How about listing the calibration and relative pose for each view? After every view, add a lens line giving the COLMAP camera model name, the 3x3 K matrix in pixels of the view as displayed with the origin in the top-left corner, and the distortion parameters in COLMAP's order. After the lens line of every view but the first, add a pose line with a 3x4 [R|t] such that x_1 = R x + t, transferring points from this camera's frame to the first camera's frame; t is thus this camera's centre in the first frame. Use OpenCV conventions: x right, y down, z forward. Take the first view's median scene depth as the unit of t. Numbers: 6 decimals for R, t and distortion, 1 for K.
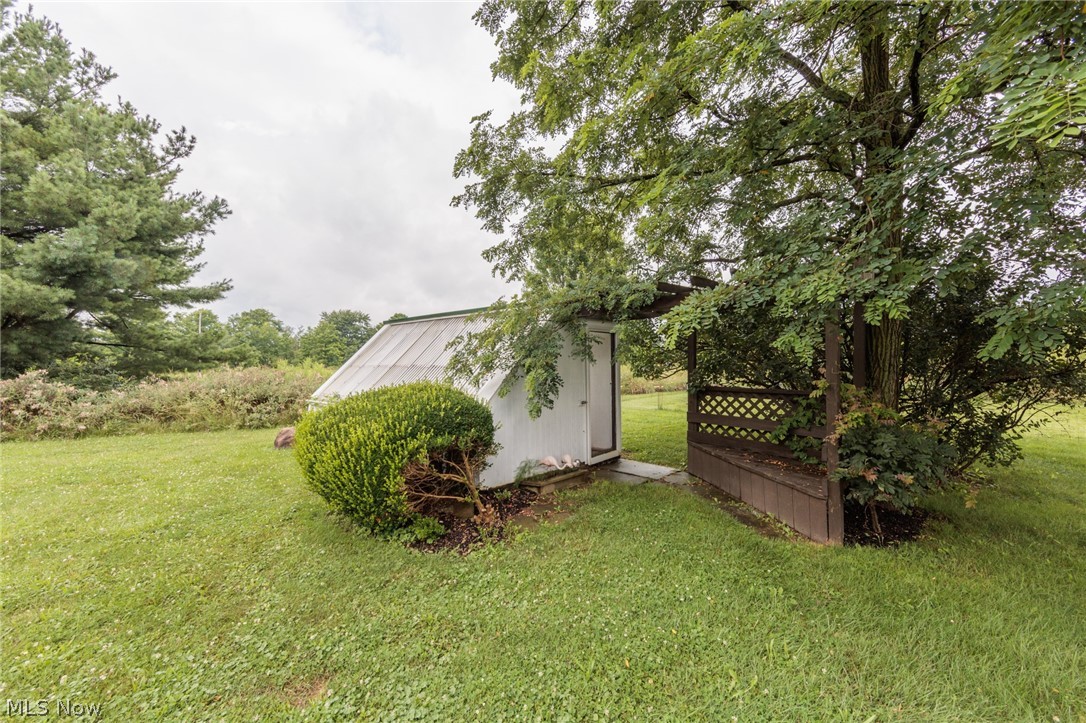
lens RADIAL K [[441.4, 0, 543.0], [0, 441.4, 361.5], [0, 0, 1]] dist [-0.000406, -0.000034]
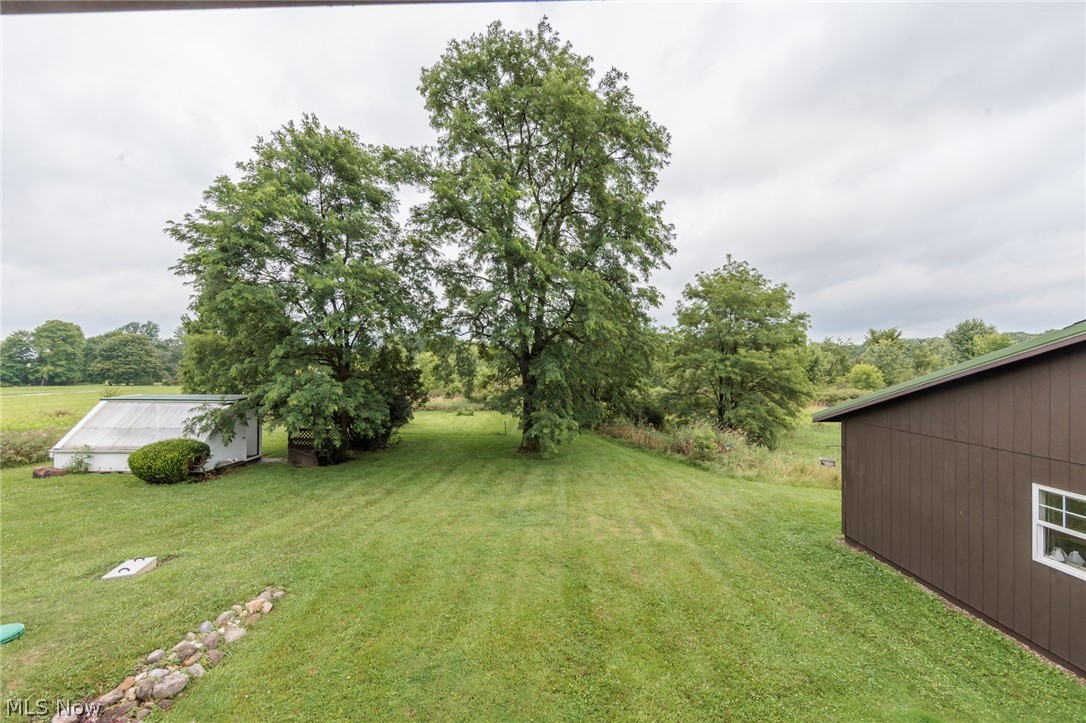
lens RADIAL K [[425.3, 0, 540.9], [0, 425.3, 358.2], [0, 0, 1]] dist [-0.001511, 0.000100]
pose [[0.761356, 0.020139, 0.648022, -0.250725], [-0.002563, 0.999603, -0.028054, -0.376987], [-0.648329, 0.019699, 0.761105, -2.509913]]
